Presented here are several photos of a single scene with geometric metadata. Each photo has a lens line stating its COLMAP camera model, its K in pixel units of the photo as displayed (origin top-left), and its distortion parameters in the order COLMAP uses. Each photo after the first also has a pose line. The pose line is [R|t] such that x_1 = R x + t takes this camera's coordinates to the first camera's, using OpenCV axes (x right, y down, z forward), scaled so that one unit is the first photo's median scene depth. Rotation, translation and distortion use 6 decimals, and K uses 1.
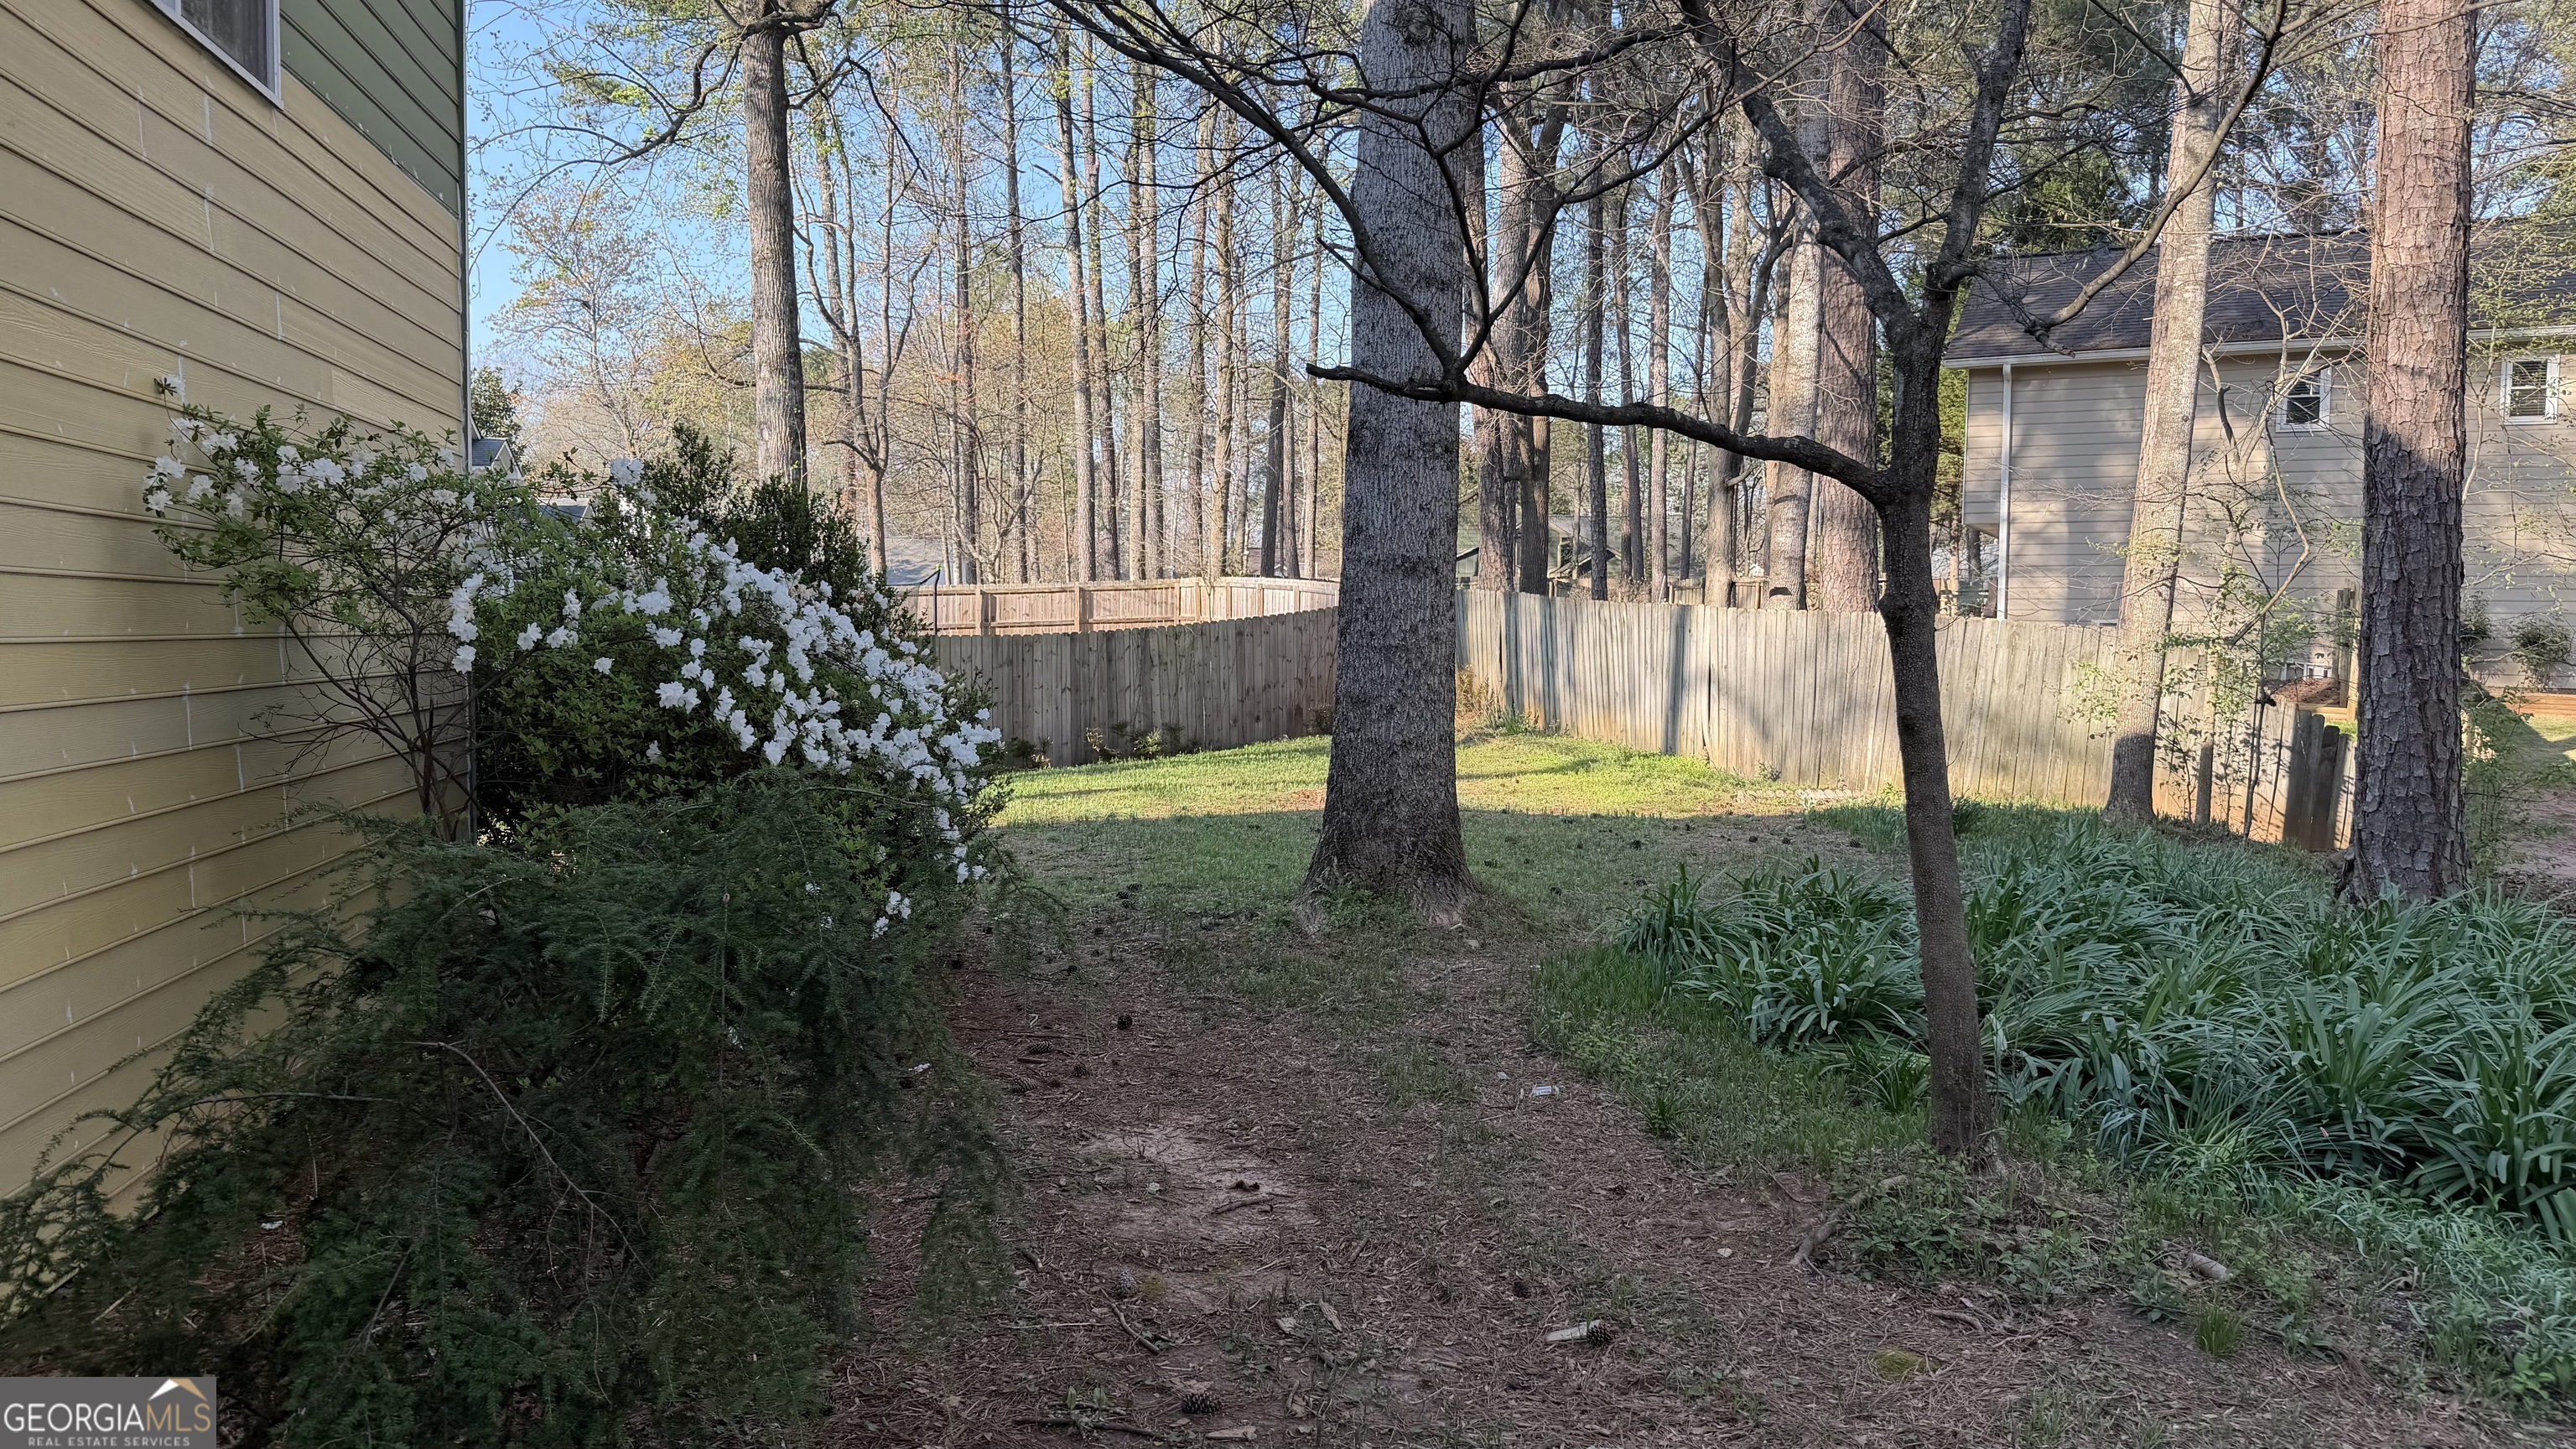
lens RADIAL K [[1778.5, 0, 1288.0], [0, 1778.5, 724.5], [0, 0, 1]] dist [0.134164, -0.211168]
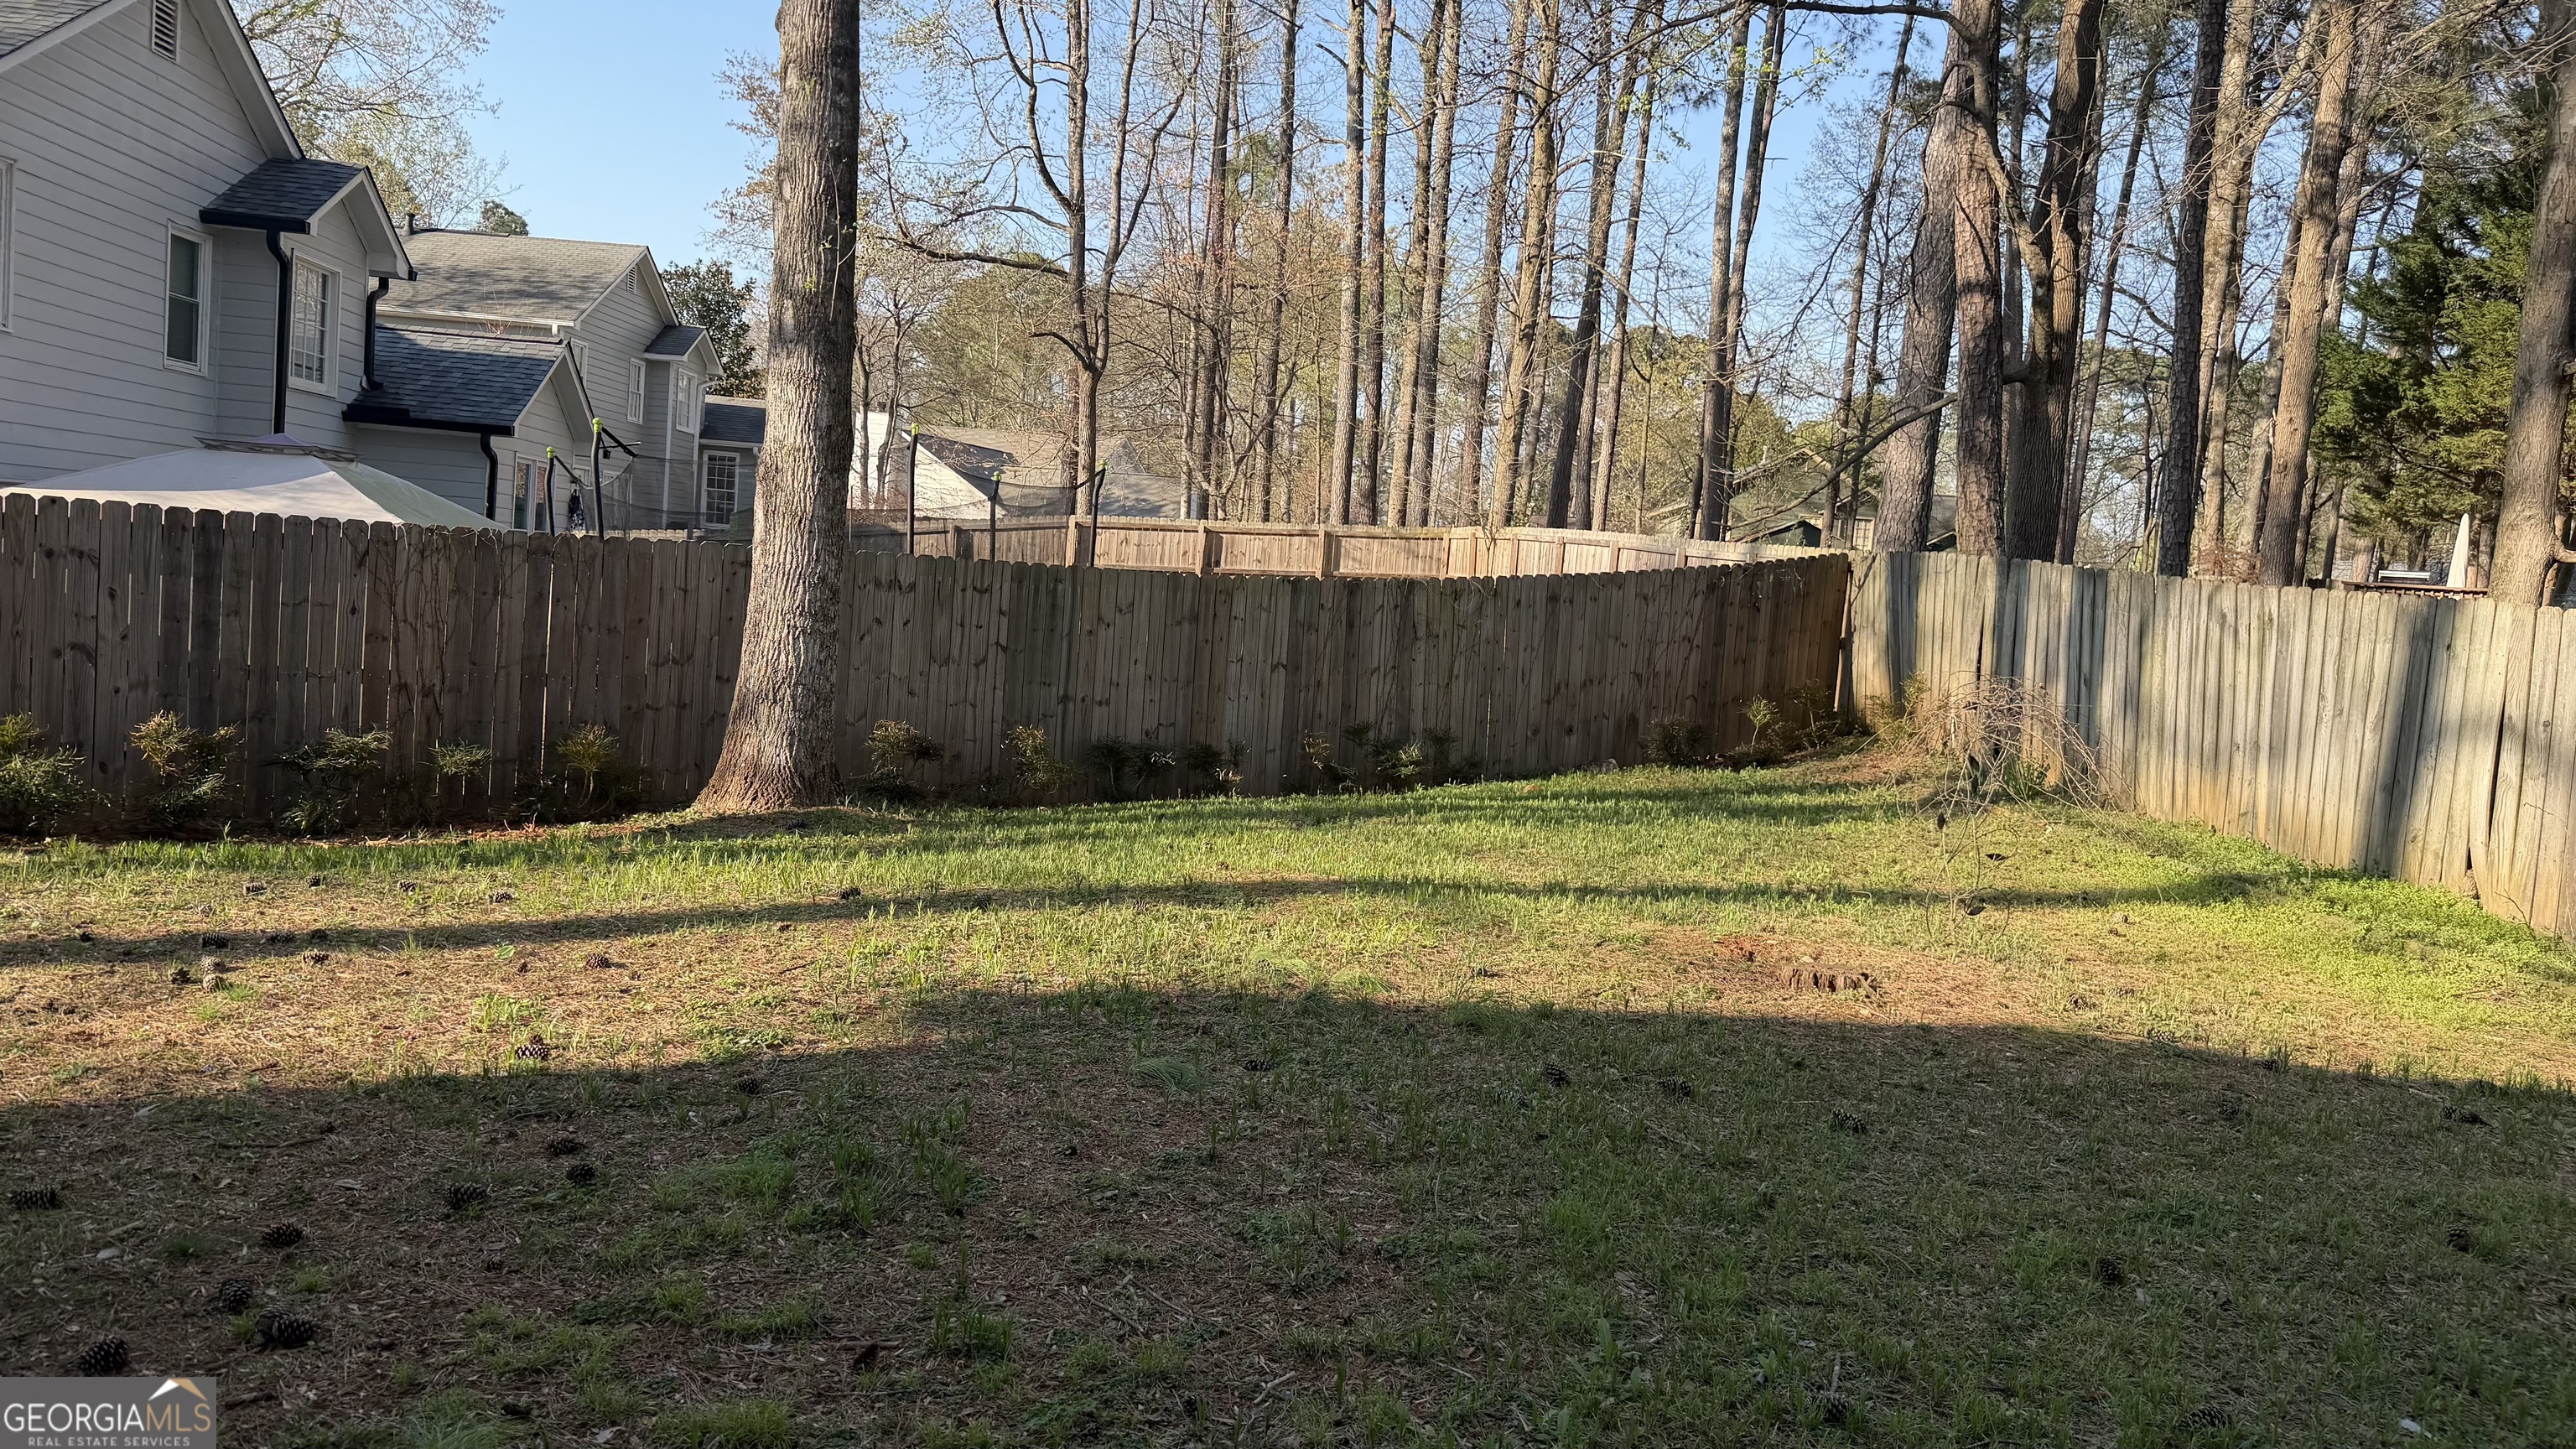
lens RADIAL K [[1778.5, 0, 1288.0], [0, 1778.5, 724.5], [0, 0, 1]] dist [0.134164, -0.211168]
pose [[0.987828, 0.078073, -0.134537, -0.026923], [-0.075473, 0.996851, 0.024326, -0.011615], [0.136012, -0.013876, 0.990610, 0.291751]]
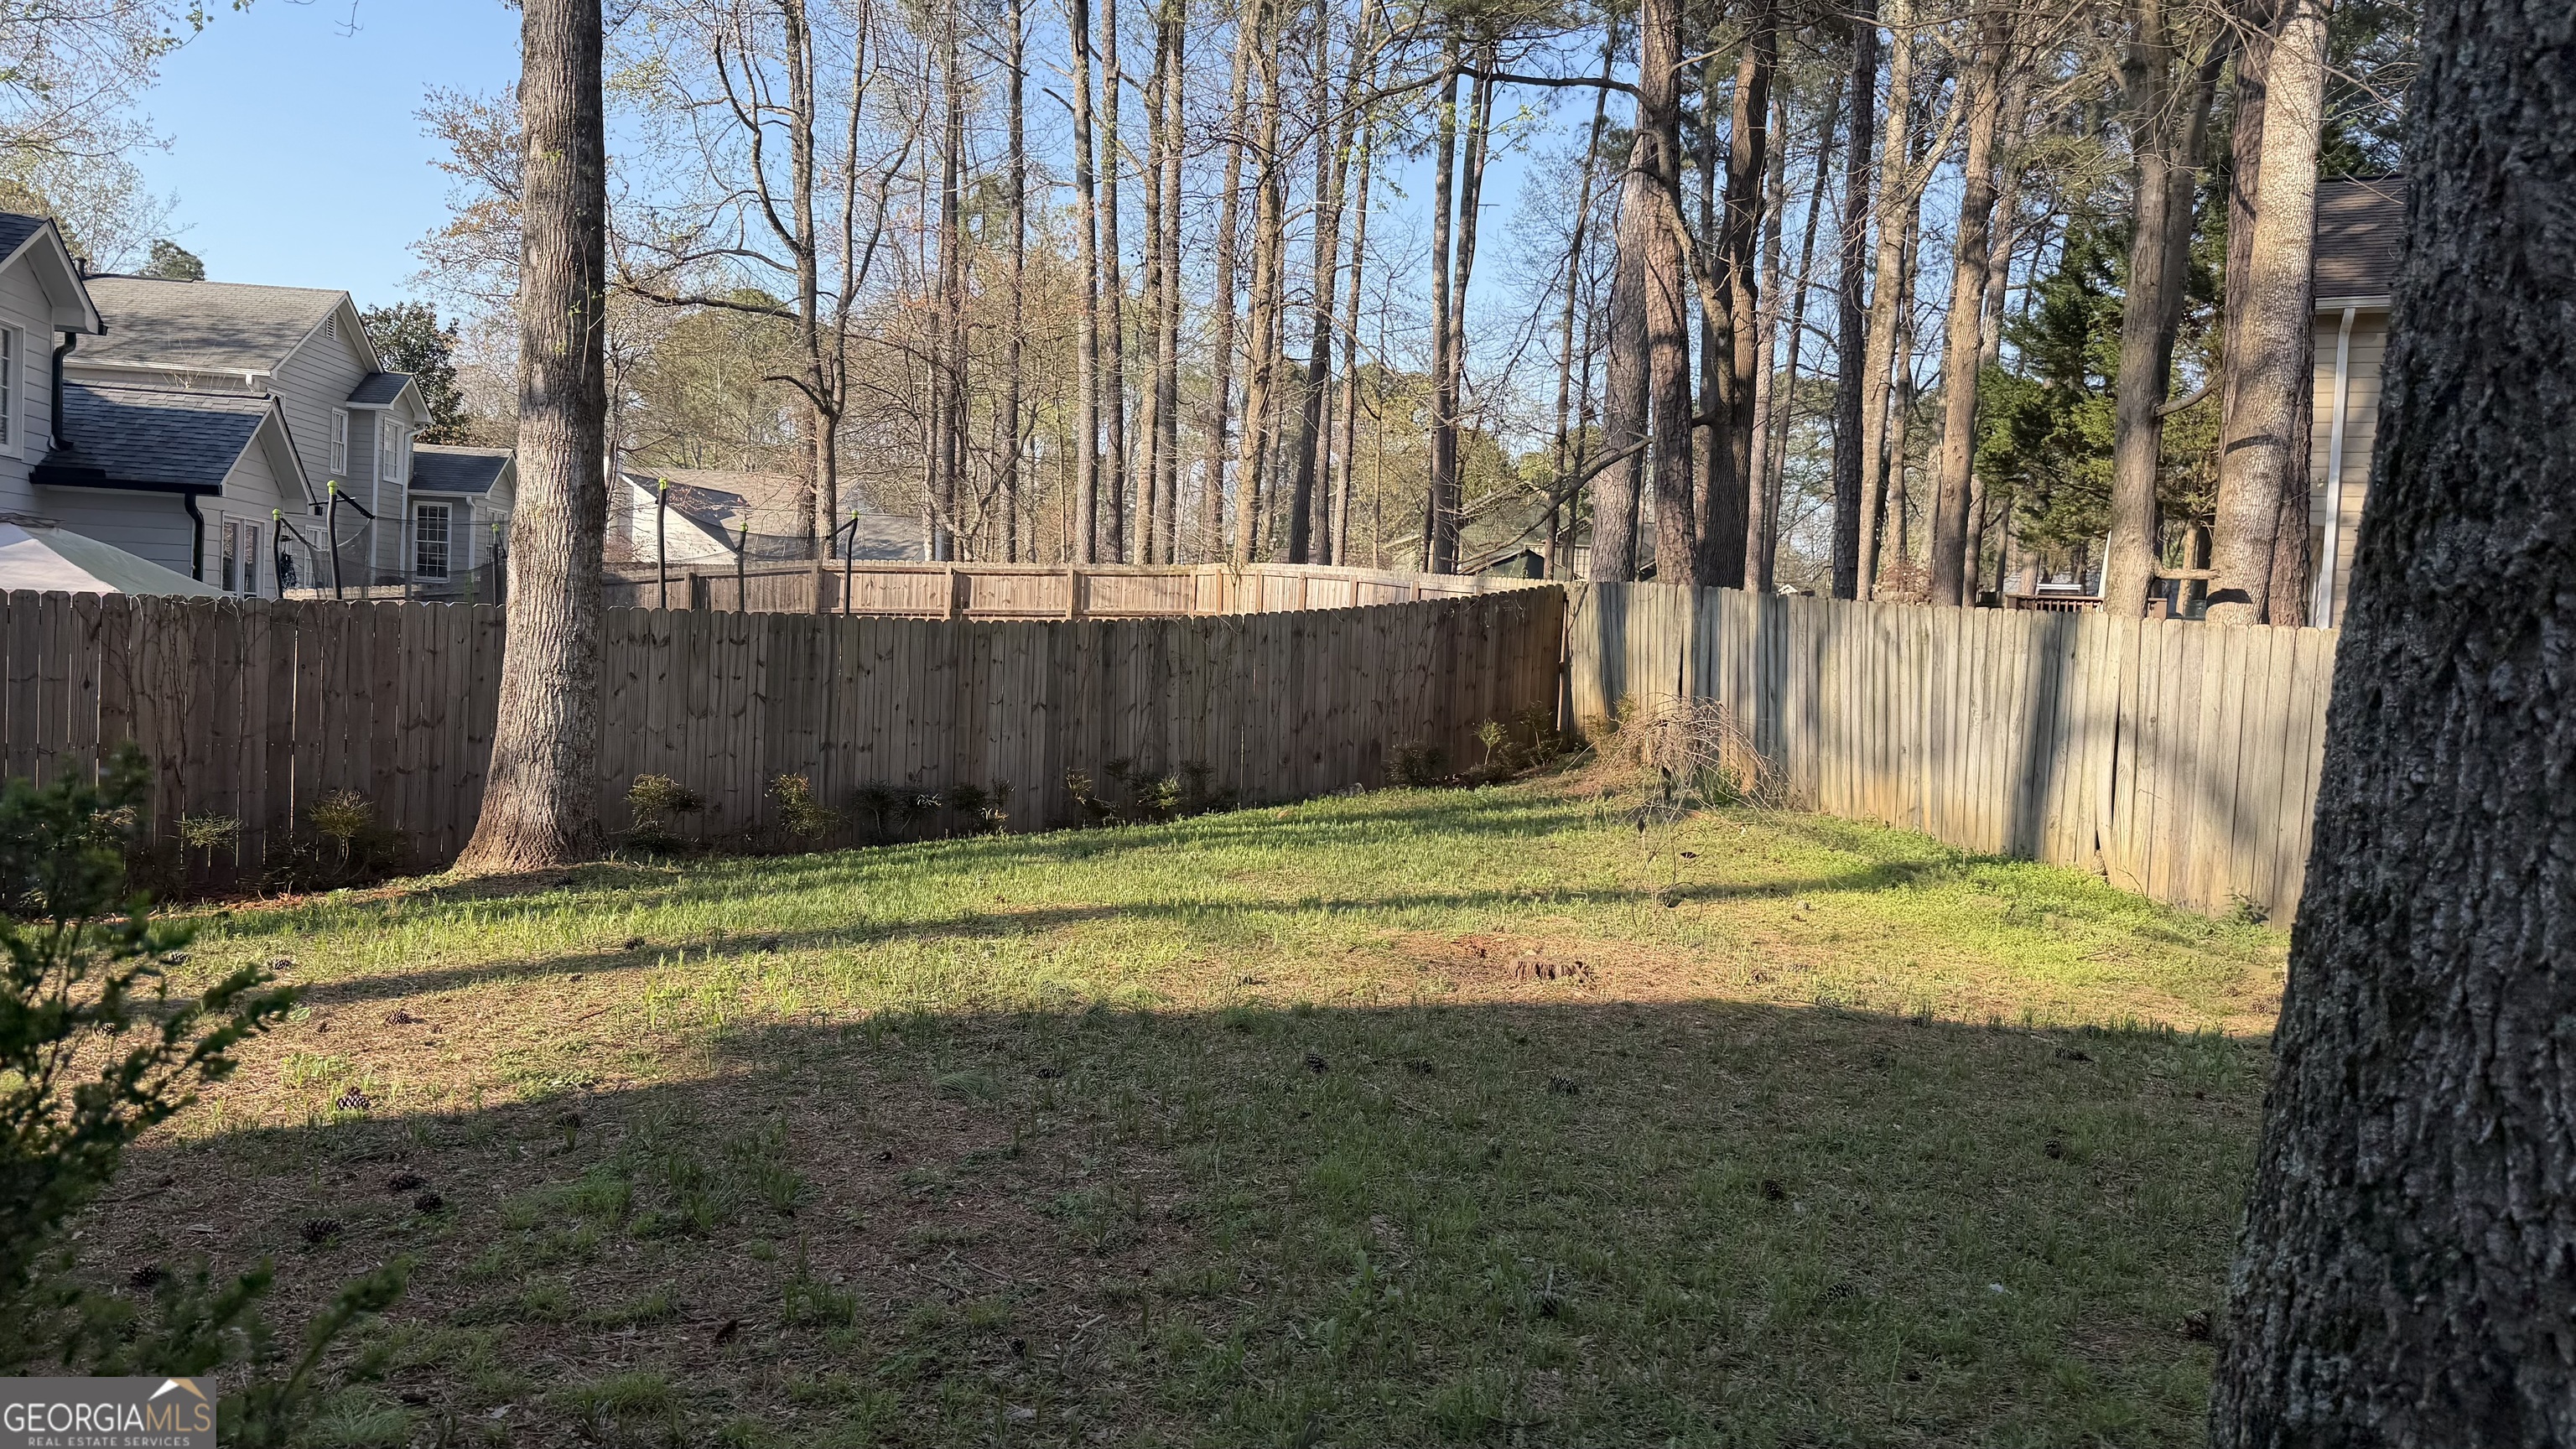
lens RADIAL K [[1778.5, 0, 1288.0], [0, 1778.5, 724.5], [0, 0, 1]] dist [0.134164, -0.211168]
pose [[0.999211, 0.039572, 0.003411, -0.027240], [-0.039565, 0.999215, -0.002112, -0.012141], [-0.003492, 0.001975, 0.999992, 0.268624]]
